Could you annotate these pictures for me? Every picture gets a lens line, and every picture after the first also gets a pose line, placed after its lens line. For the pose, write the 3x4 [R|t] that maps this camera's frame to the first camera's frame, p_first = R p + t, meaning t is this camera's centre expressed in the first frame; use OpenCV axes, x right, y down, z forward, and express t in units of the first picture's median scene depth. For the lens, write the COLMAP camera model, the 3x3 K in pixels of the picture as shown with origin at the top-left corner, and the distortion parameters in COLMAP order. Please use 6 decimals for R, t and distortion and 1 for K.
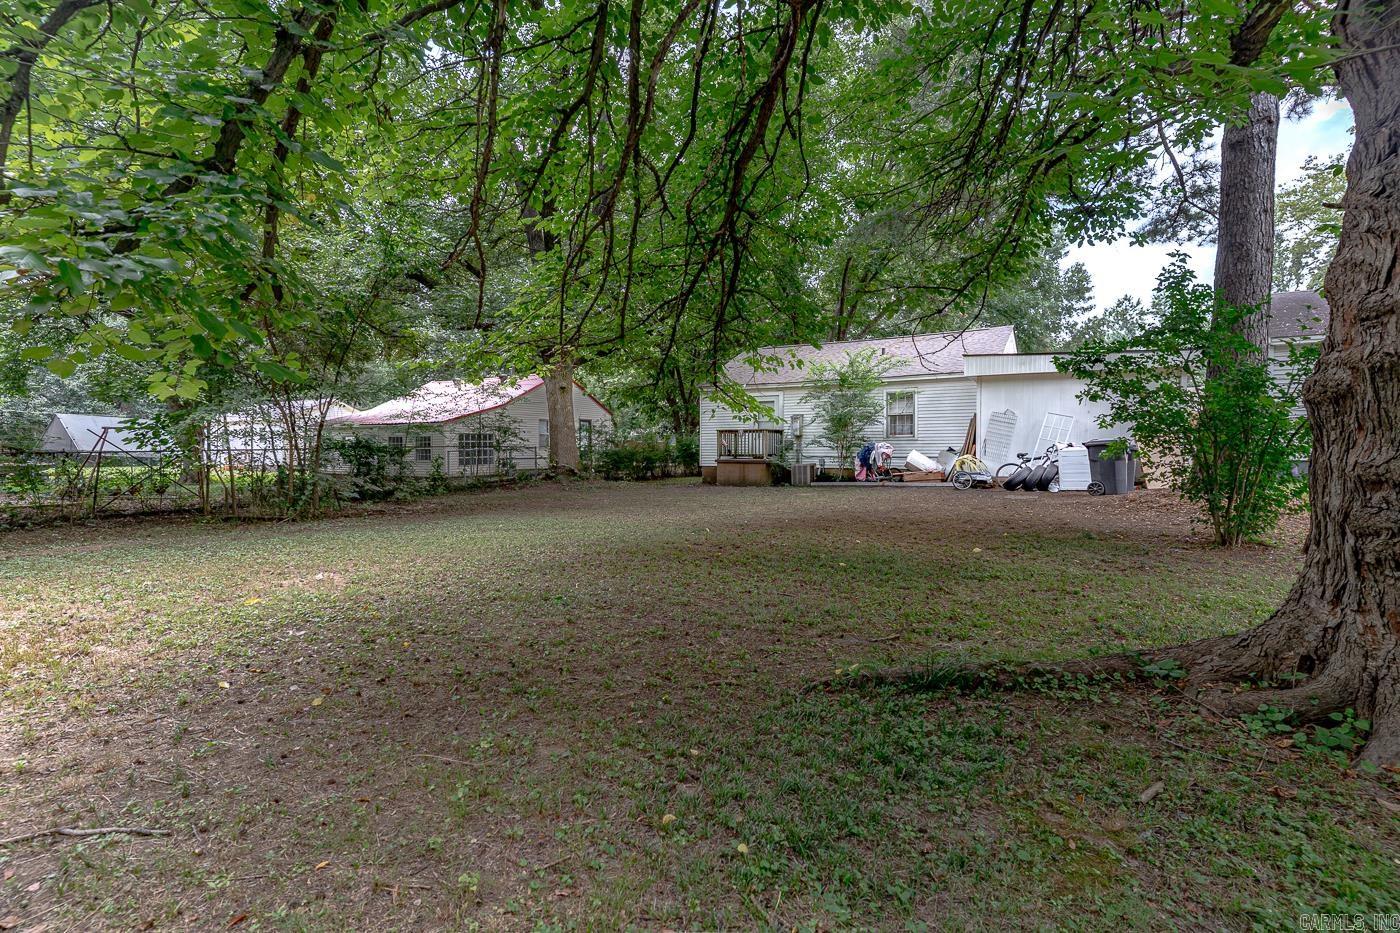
lens RADIAL K [[667.9, 0, 700.0], [0, 667.9, 466.5], [0, 0, 1]] dist [-0.000266, -0.000008]
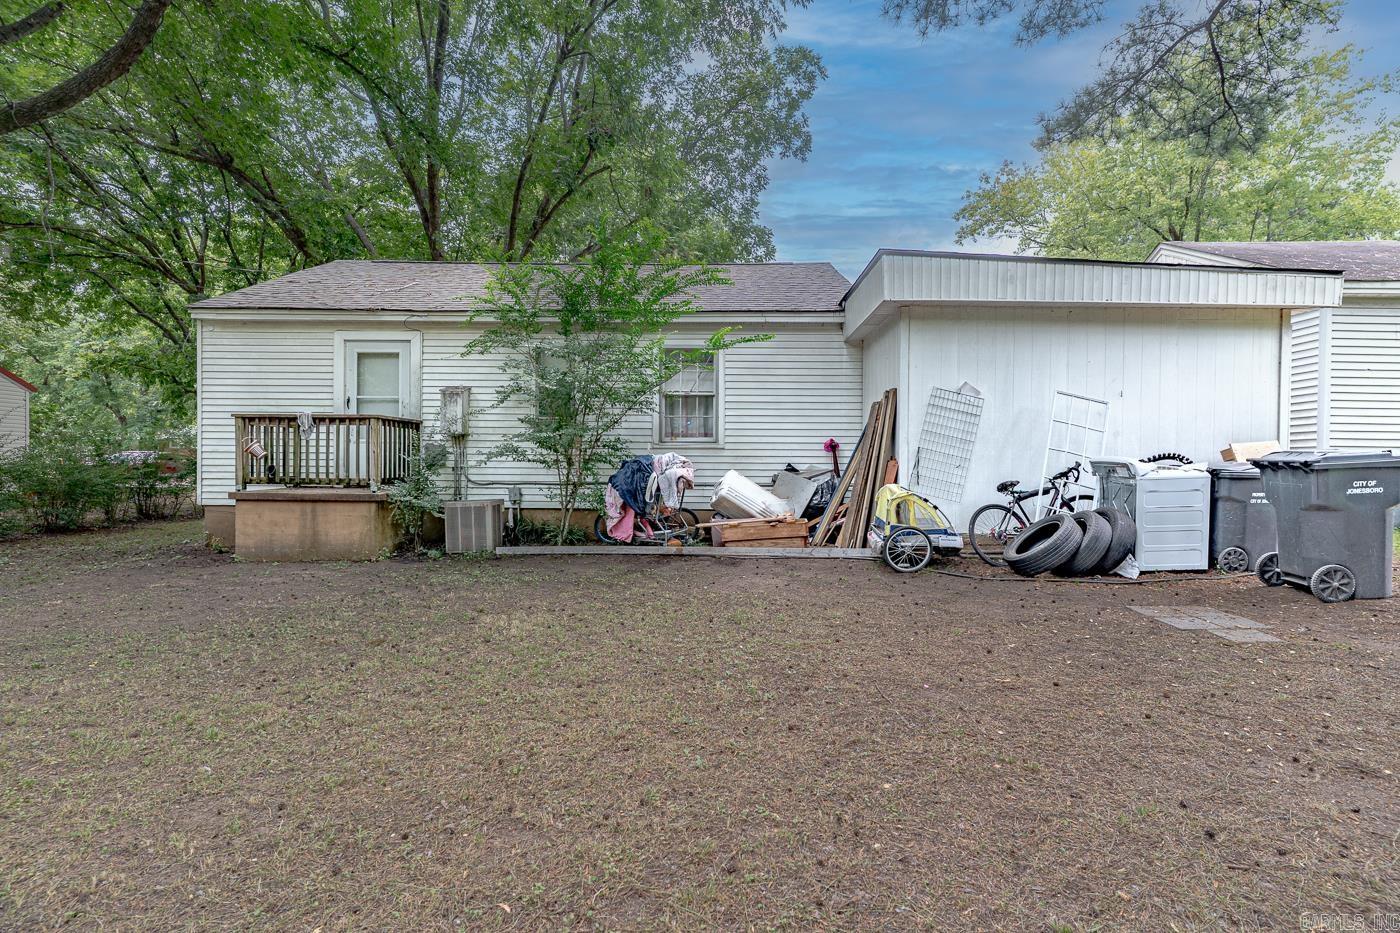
lens RADIAL K [[667.9, 0, 700.0], [0, 667.9, 466.5], [0, 0, 1]] dist [-0.000266, -0.000008]
pose [[0.858134, 0.000435, 0.513425, 0.062664], [0.006766, 0.999903, -0.012156, -0.020391], [-0.513381, 0.013906, 0.858048, 0.584747]]
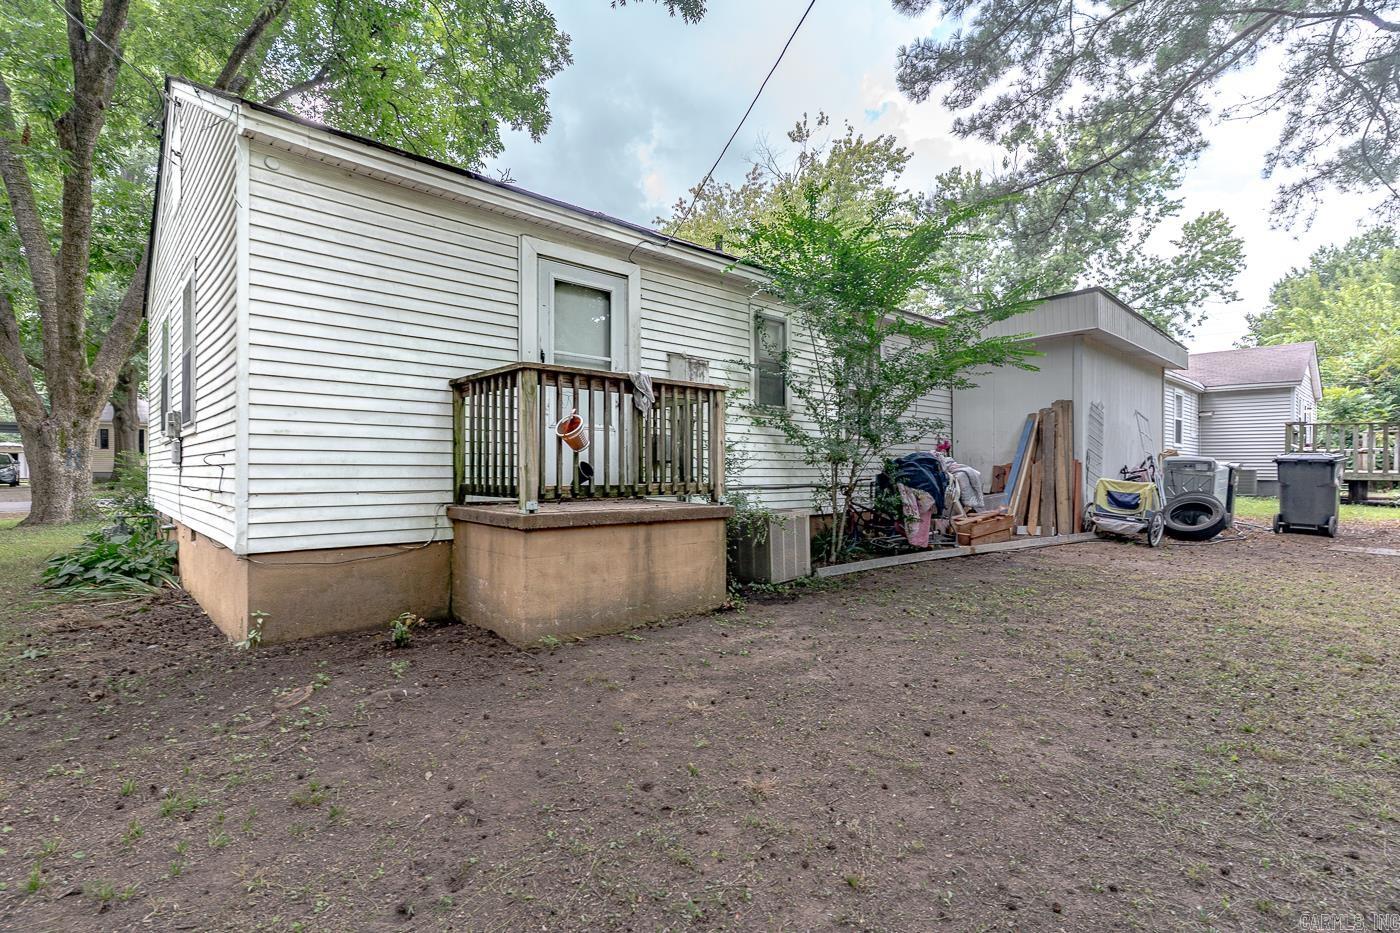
lens RADIAL K [[667.9, 0, 700.0], [0, 667.9, 466.5], [0, 0, 1]] dist [-0.000266, -0.000008]
pose [[0.267408, 0.006204, 0.963564, -0.162691], [0.023058, 0.999652, -0.012835, -0.022799], [-0.963308, 0.025650, 0.267171, 0.980550]]
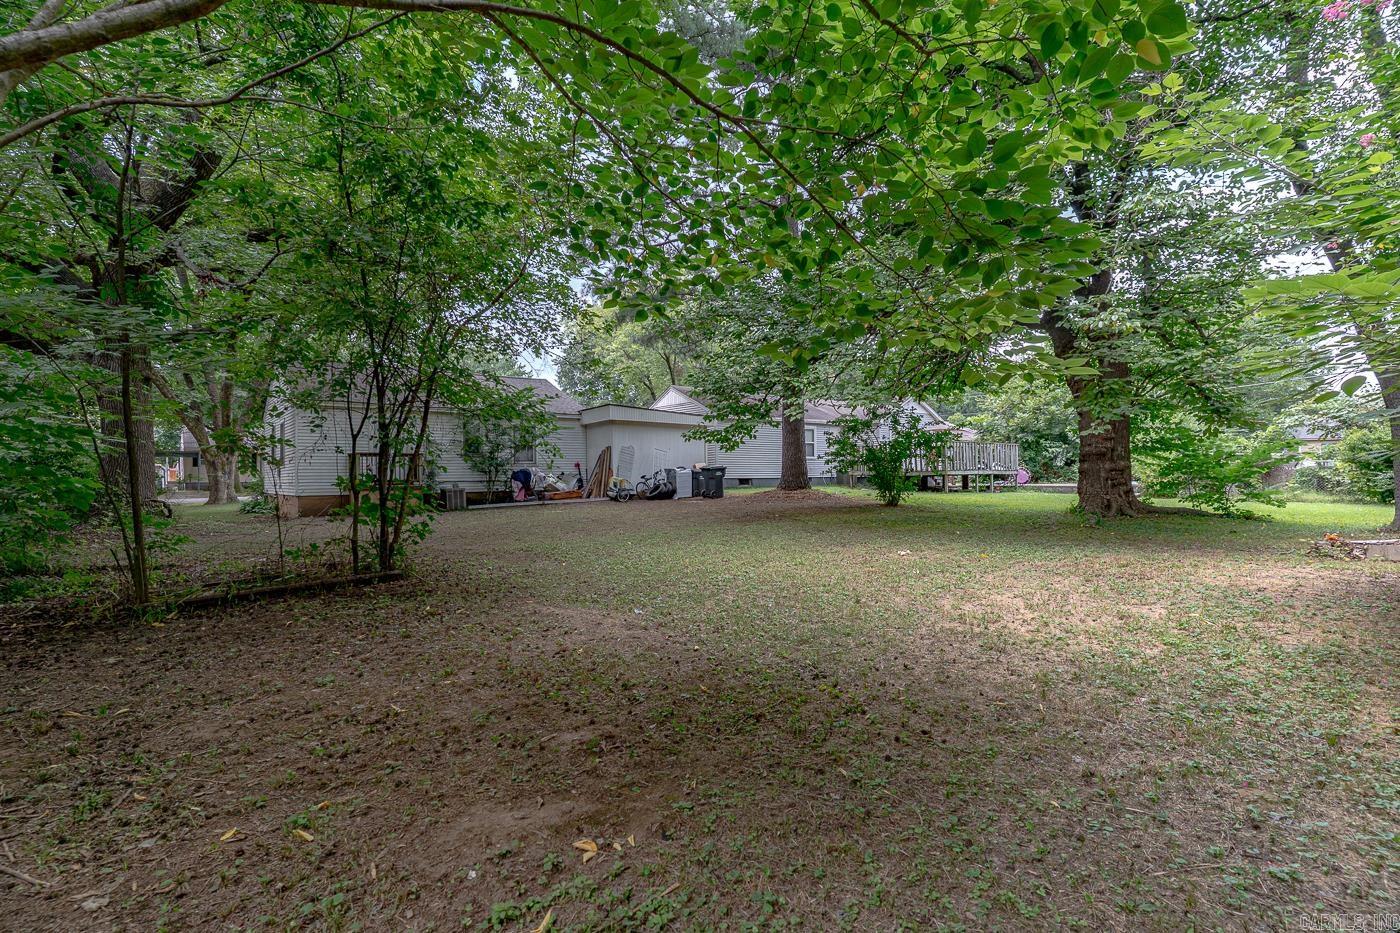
lens RADIAL K [[667.9, 0, 700.0], [0, 667.9, 466.5], [0, 0, 1]] dist [-0.000266, -0.000008]
pose [[0.333588, 0.008199, 0.942683, -0.706457], [0.036839, 0.999085, -0.021726, -0.001443], [-0.941999, 0.041975, 0.332980, 0.313204]]
